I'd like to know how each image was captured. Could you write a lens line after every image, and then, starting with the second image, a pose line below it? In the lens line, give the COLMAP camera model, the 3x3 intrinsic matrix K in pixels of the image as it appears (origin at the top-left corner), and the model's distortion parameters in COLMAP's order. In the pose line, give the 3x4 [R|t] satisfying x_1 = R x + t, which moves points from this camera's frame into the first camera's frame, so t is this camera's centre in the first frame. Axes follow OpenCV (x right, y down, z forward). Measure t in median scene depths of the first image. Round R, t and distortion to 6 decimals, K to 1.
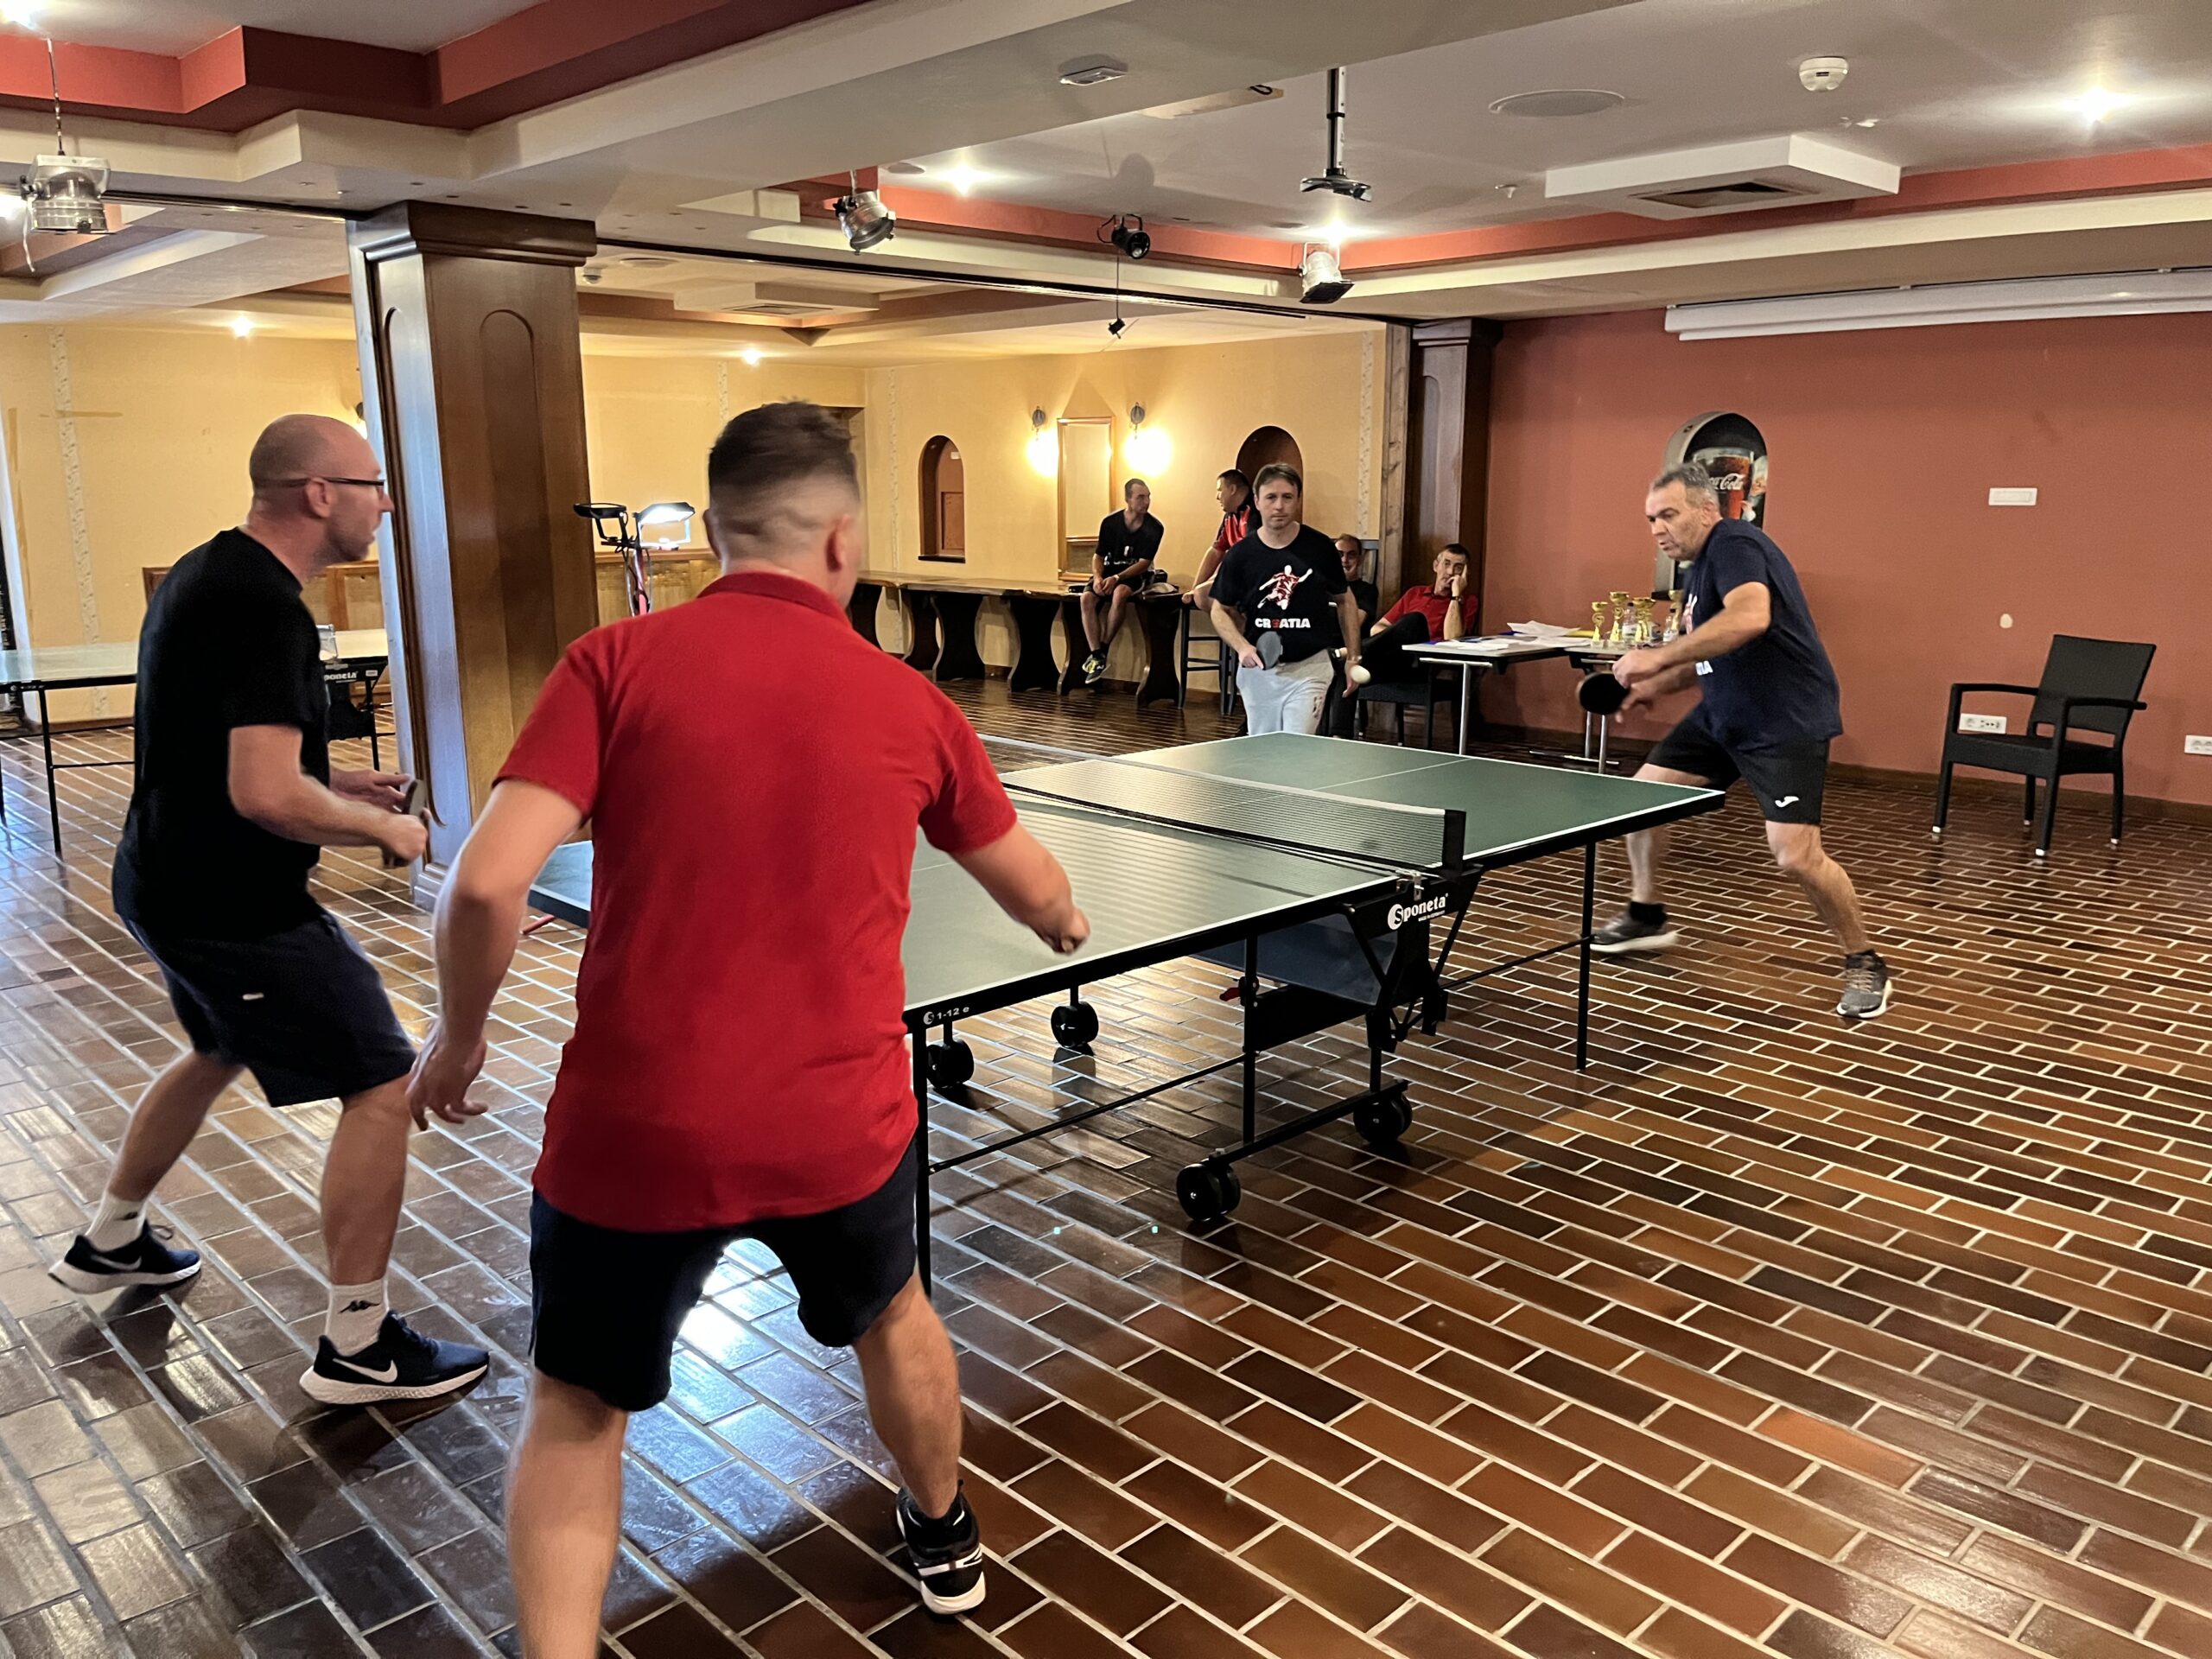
lens RADIAL K [[1676.7, 0, 1107.0], [0, 1676.7, 835.4], [0, 0, 1]] dist [0.068302, -0.083532]
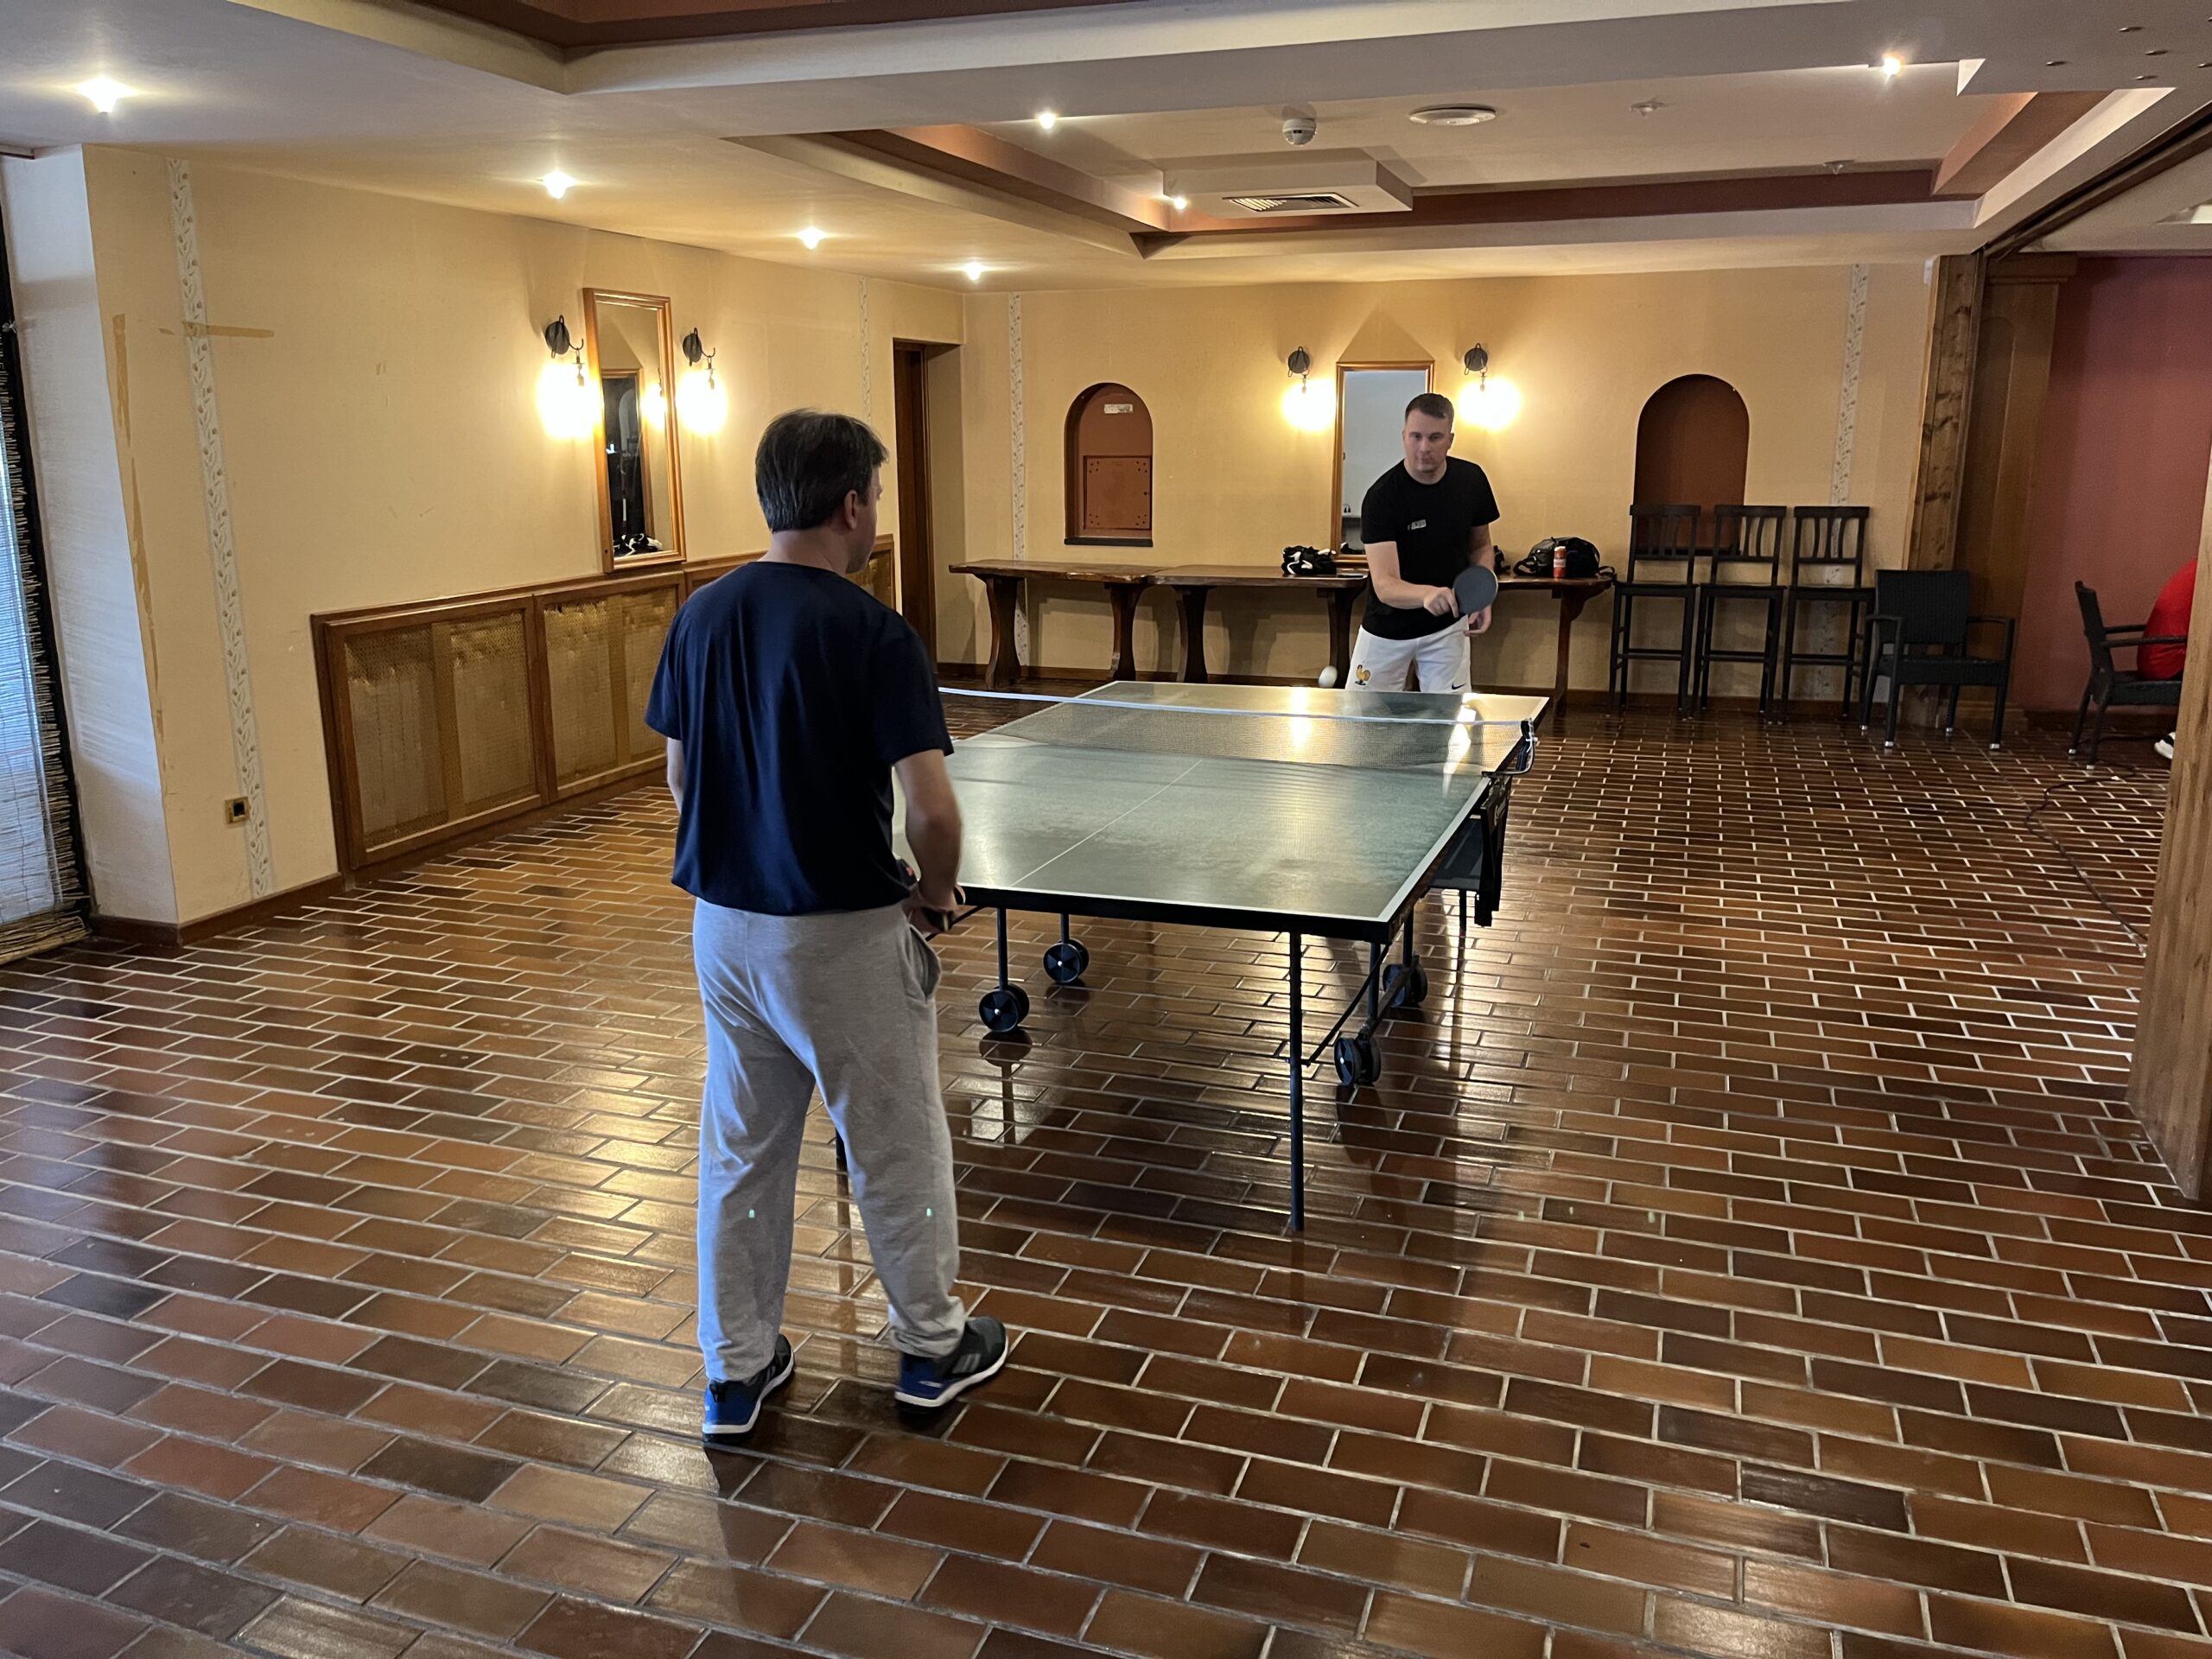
lens RADIAL K [[1676.7, 0, 1113.7], [0, 1676.7, 808.0], [0, 0, 1]] dist [0.068302, -0.083532]
pose [[0.894227, -0.100104, 0.436276, -1.007681], [0.095354, 0.994902, 0.032836, -0.152668], [-0.437339, 0.012237, 0.899214, 0.680458]]
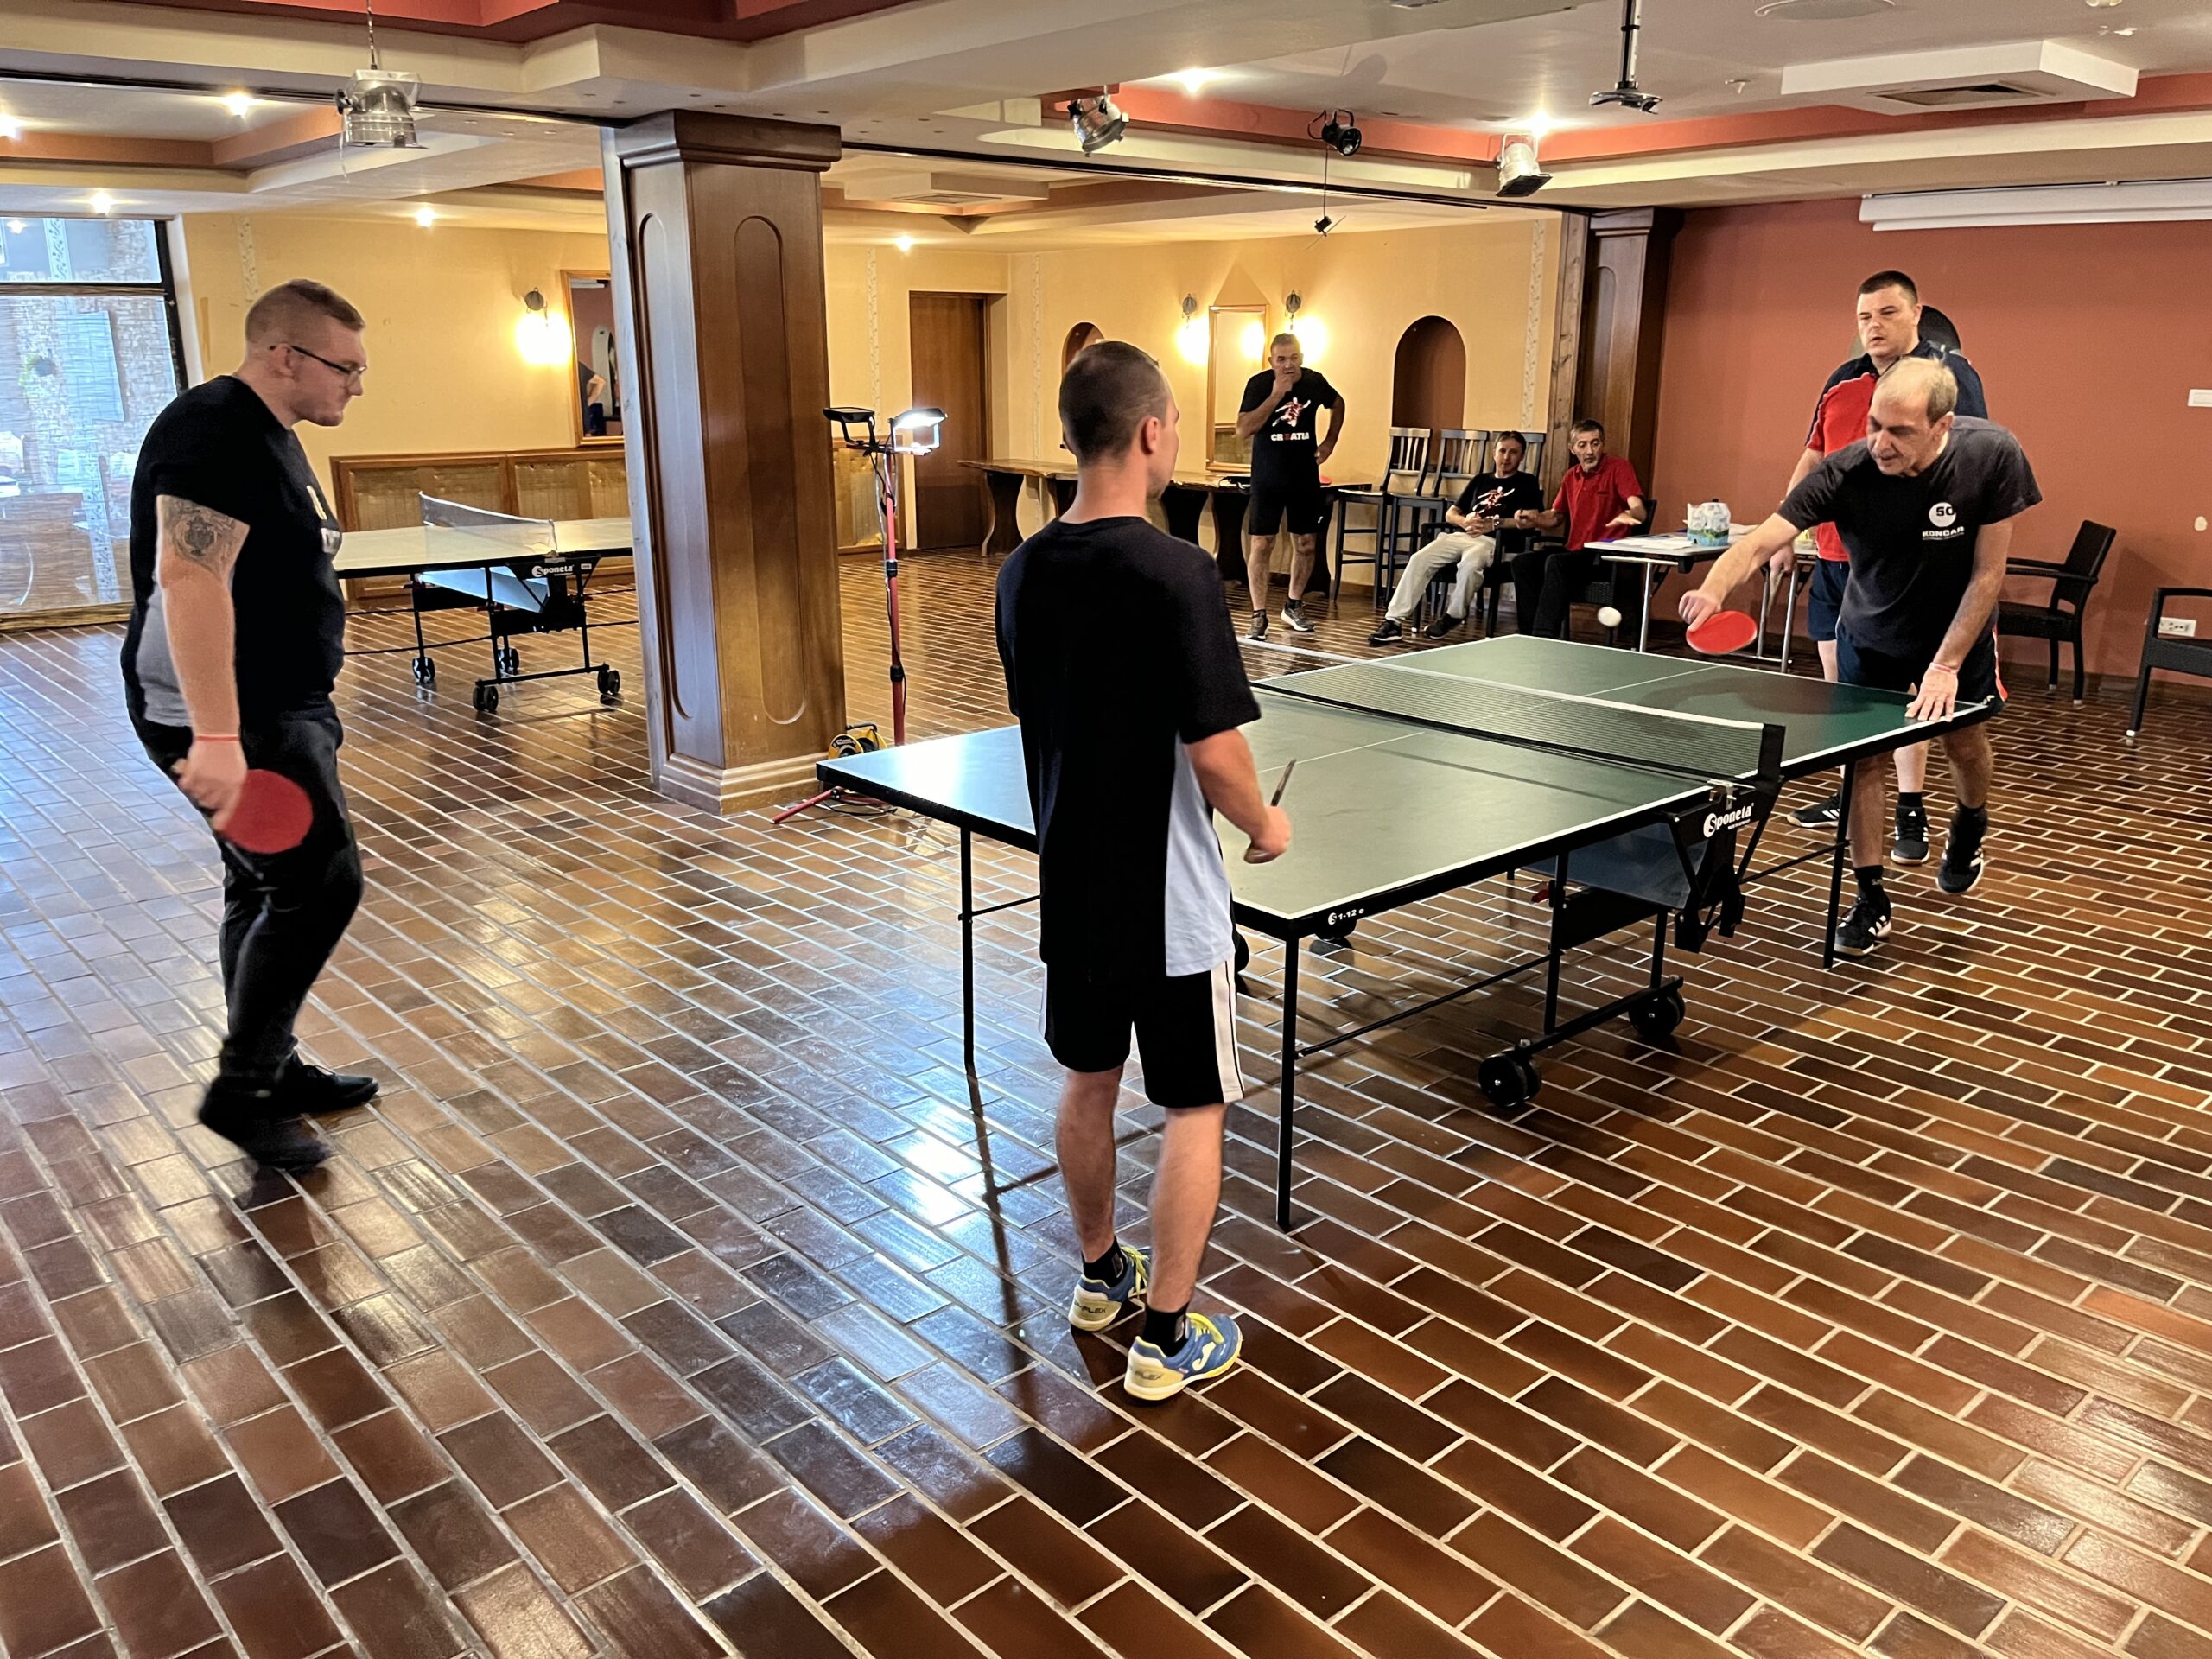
lens RADIAL K [[1676.7, 0, 1116.4], [0, 1676.7, 831.1], [0, 0, 1]] dist [0.068302, -0.083532]
pose [[0.999255, 0.013008, -0.036344, -0.089945], [-0.010555, 0.997705, 0.066890, -0.008192], [0.037131, -0.066457, 0.997098, -0.037677]]
